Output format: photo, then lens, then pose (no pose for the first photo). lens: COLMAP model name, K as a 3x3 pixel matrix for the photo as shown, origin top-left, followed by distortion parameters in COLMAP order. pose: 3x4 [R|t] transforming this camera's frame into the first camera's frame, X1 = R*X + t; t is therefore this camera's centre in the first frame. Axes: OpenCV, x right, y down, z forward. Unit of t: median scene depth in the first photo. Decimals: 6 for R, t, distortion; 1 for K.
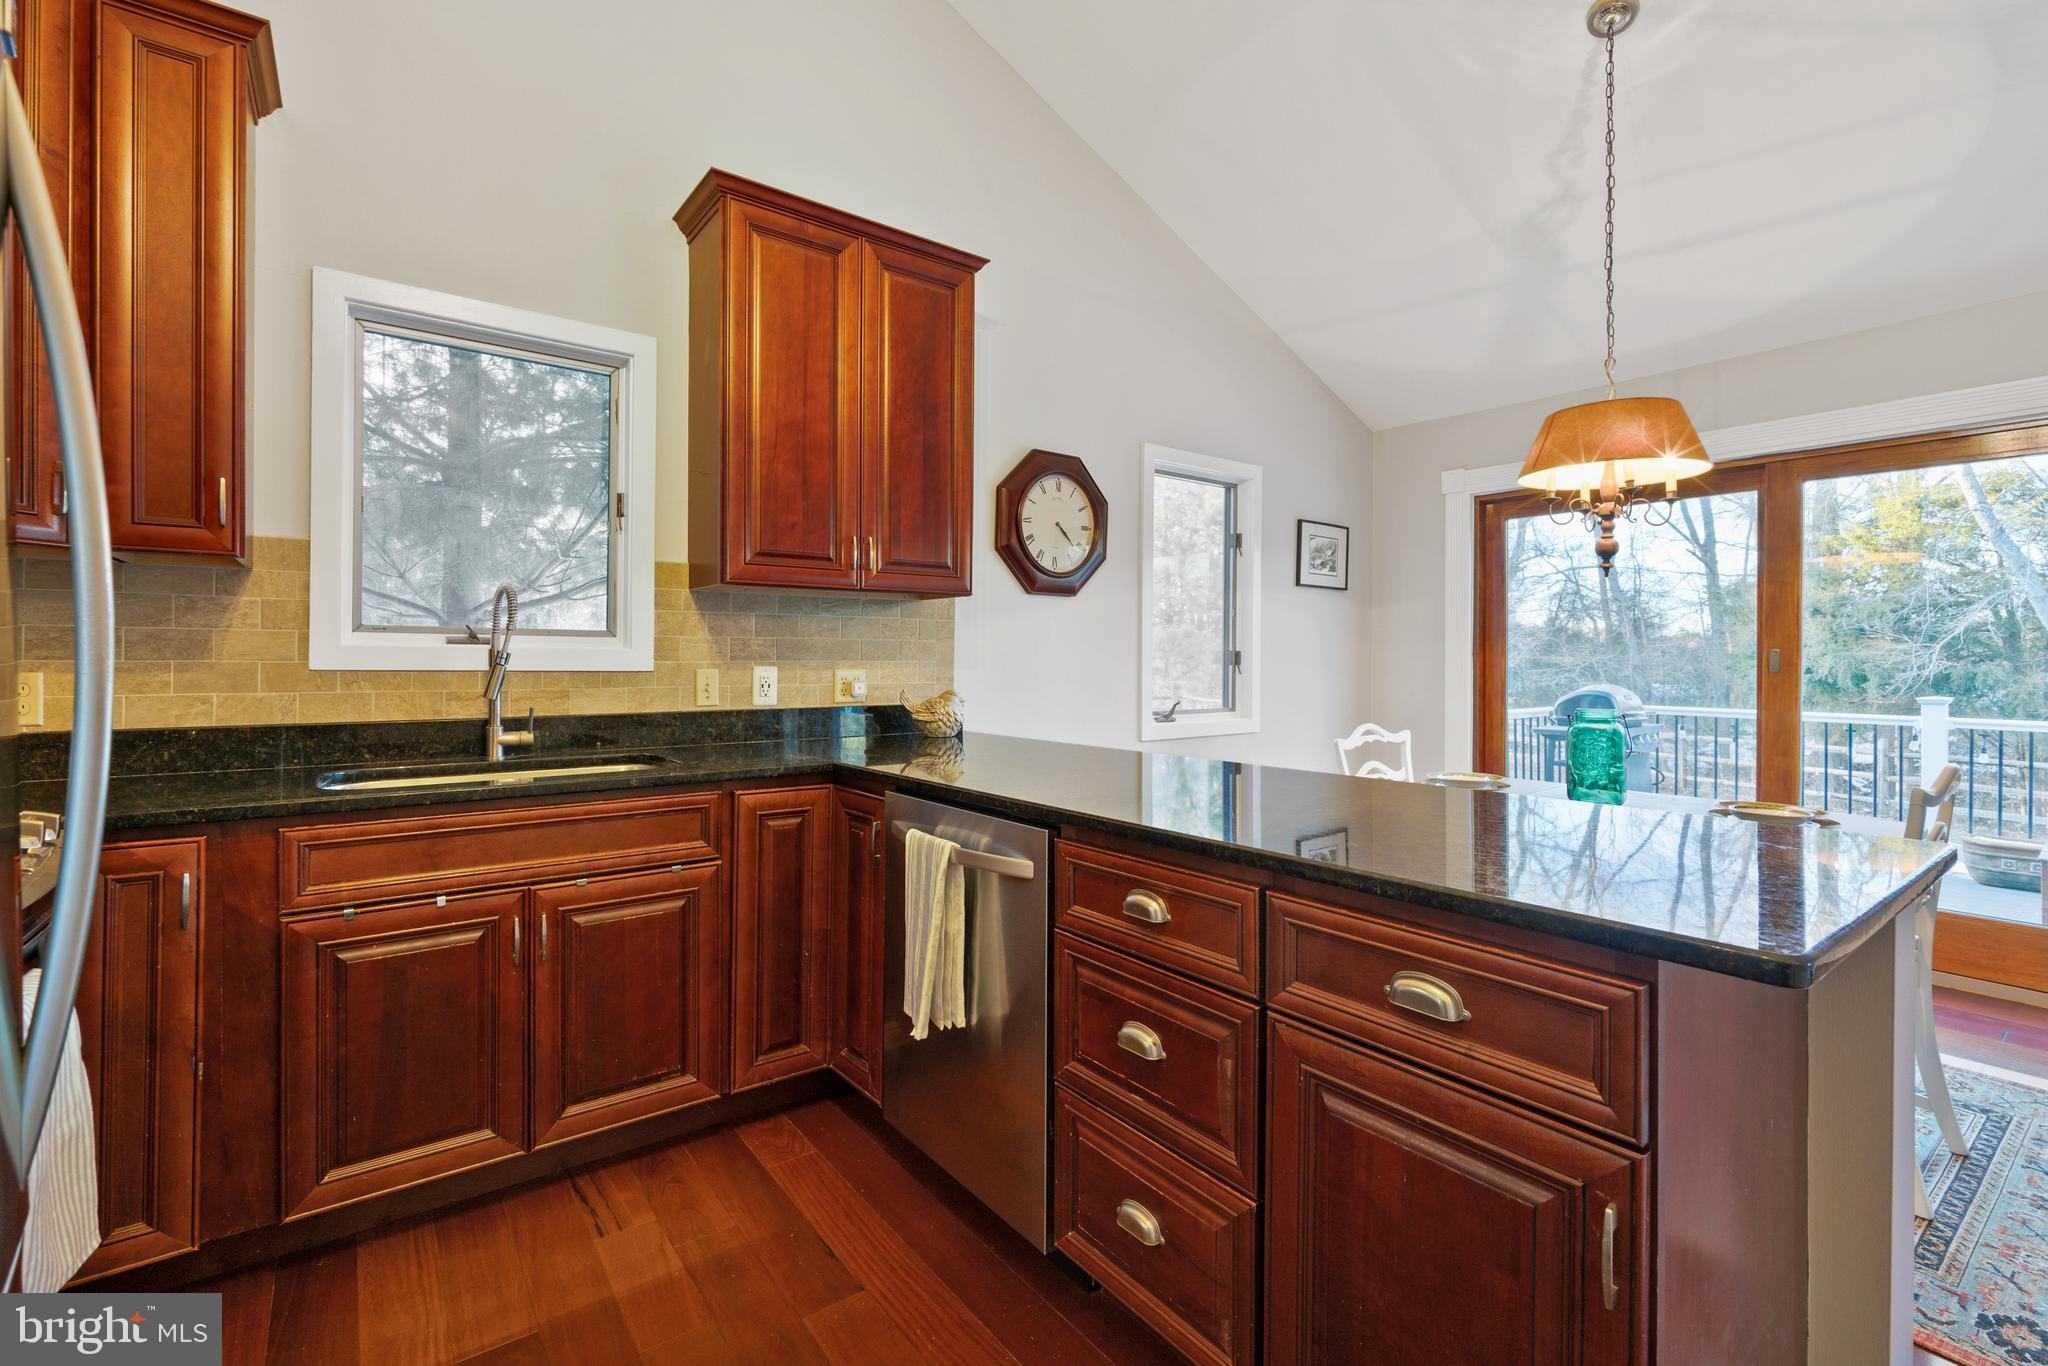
lens RADIAL K [[899.5, 0, 1025.6], [0, 899.5, 667.3], [0, 0, 1]] dist [-0.001816, 0.000367]
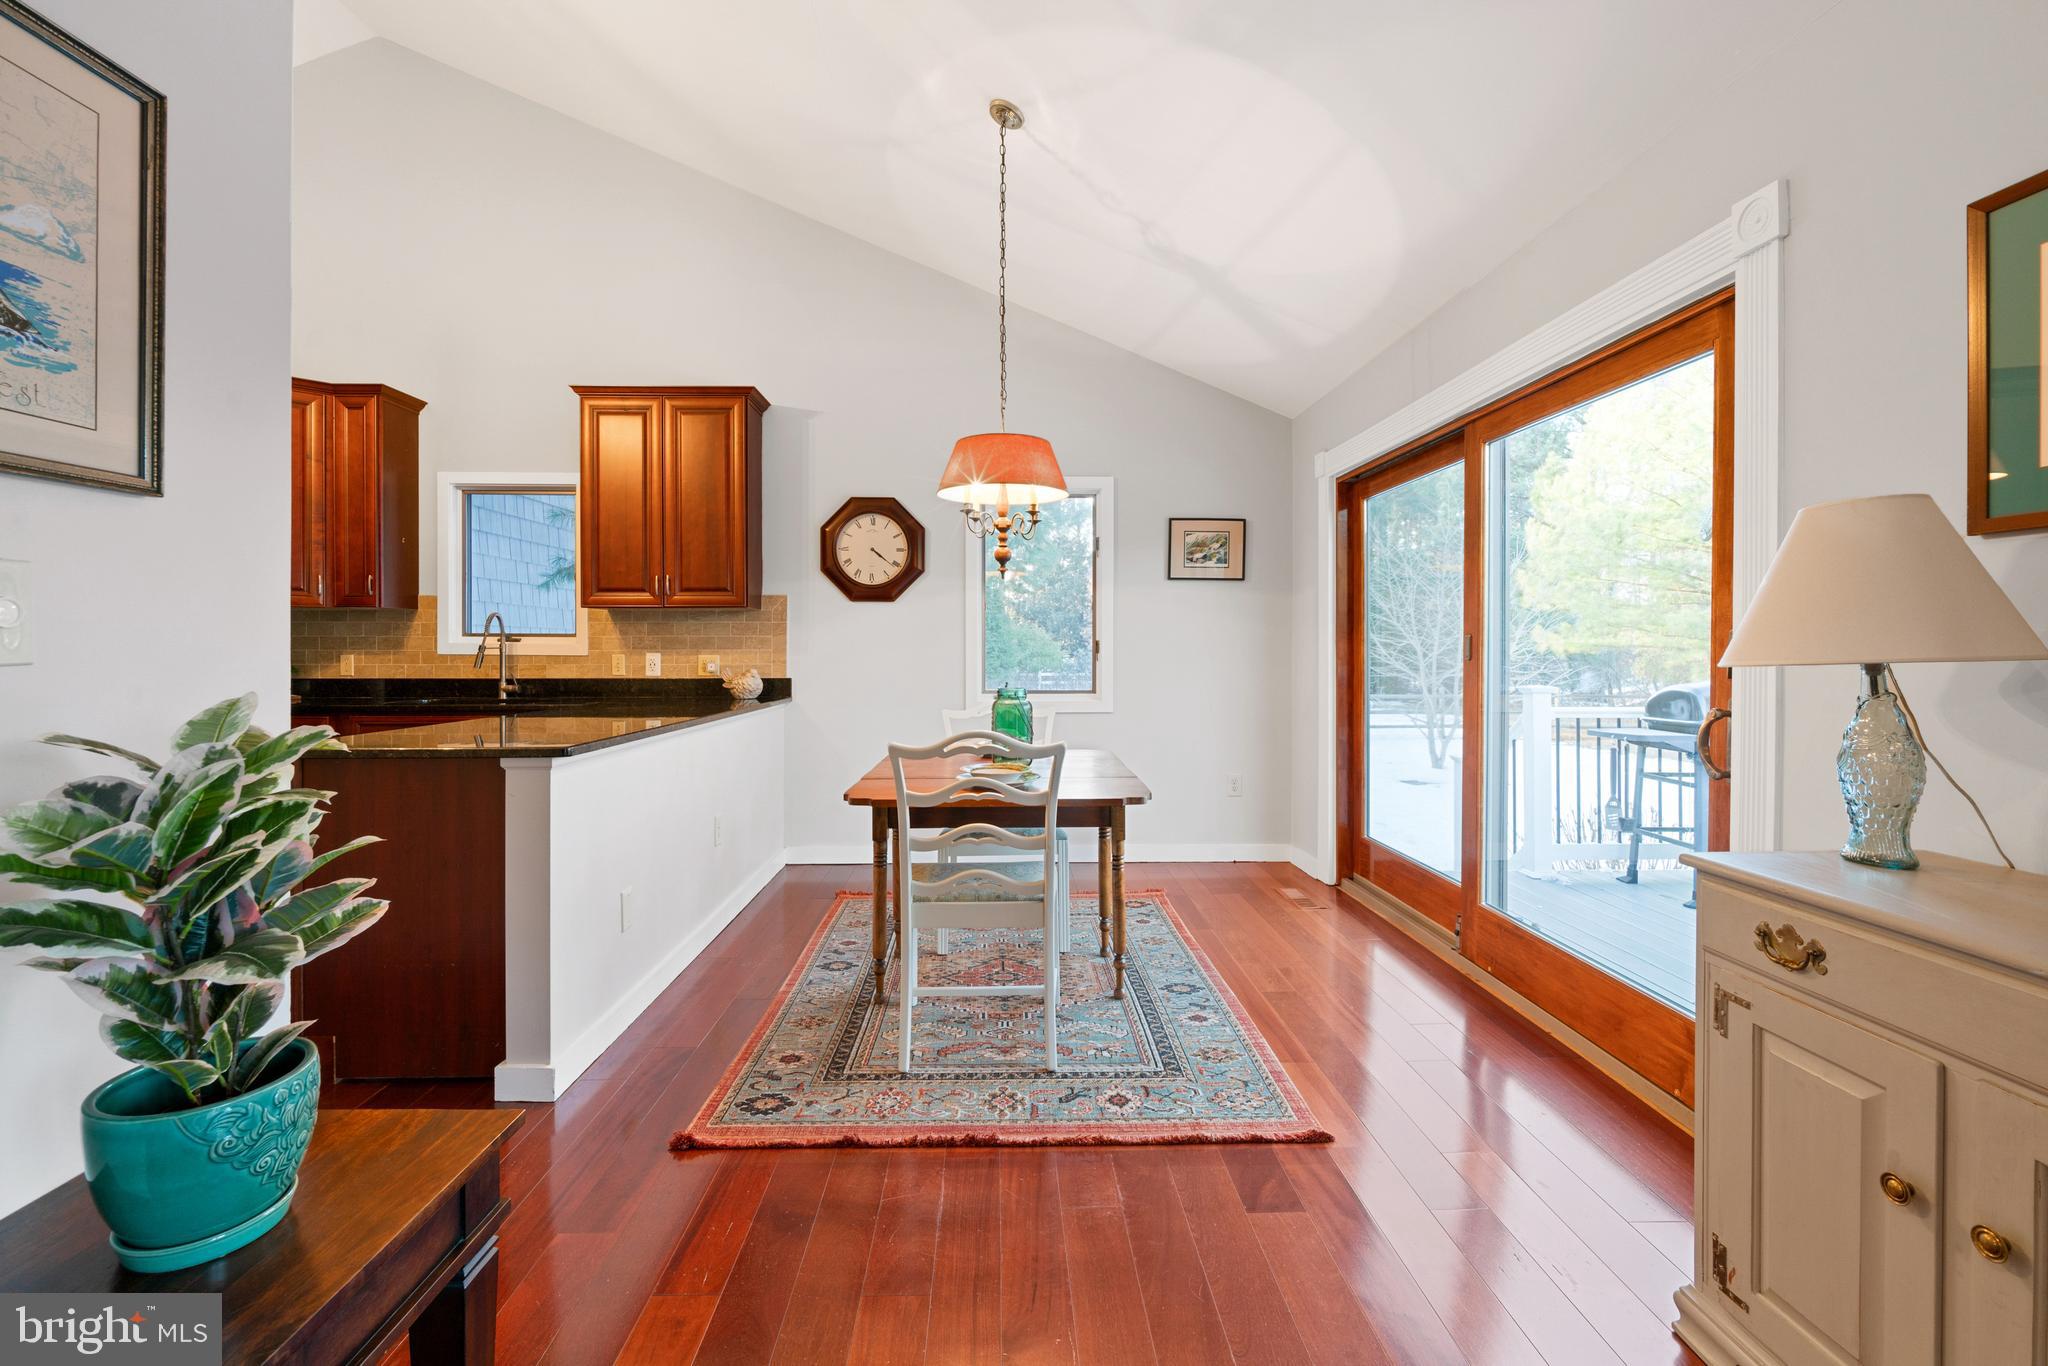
lens RADIAL K [[899.5, 0, 1013.1], [0, 899.5, 667.6], [0, 0, 1]] dist [-0.001816, 0.000367]
pose [[0.808554, 0.009121, -0.588351, 1.260644], [-0.003119, 0.999932, 0.011216, 0.005208], [0.588413, -0.007234, 0.808528, 0.025168]]
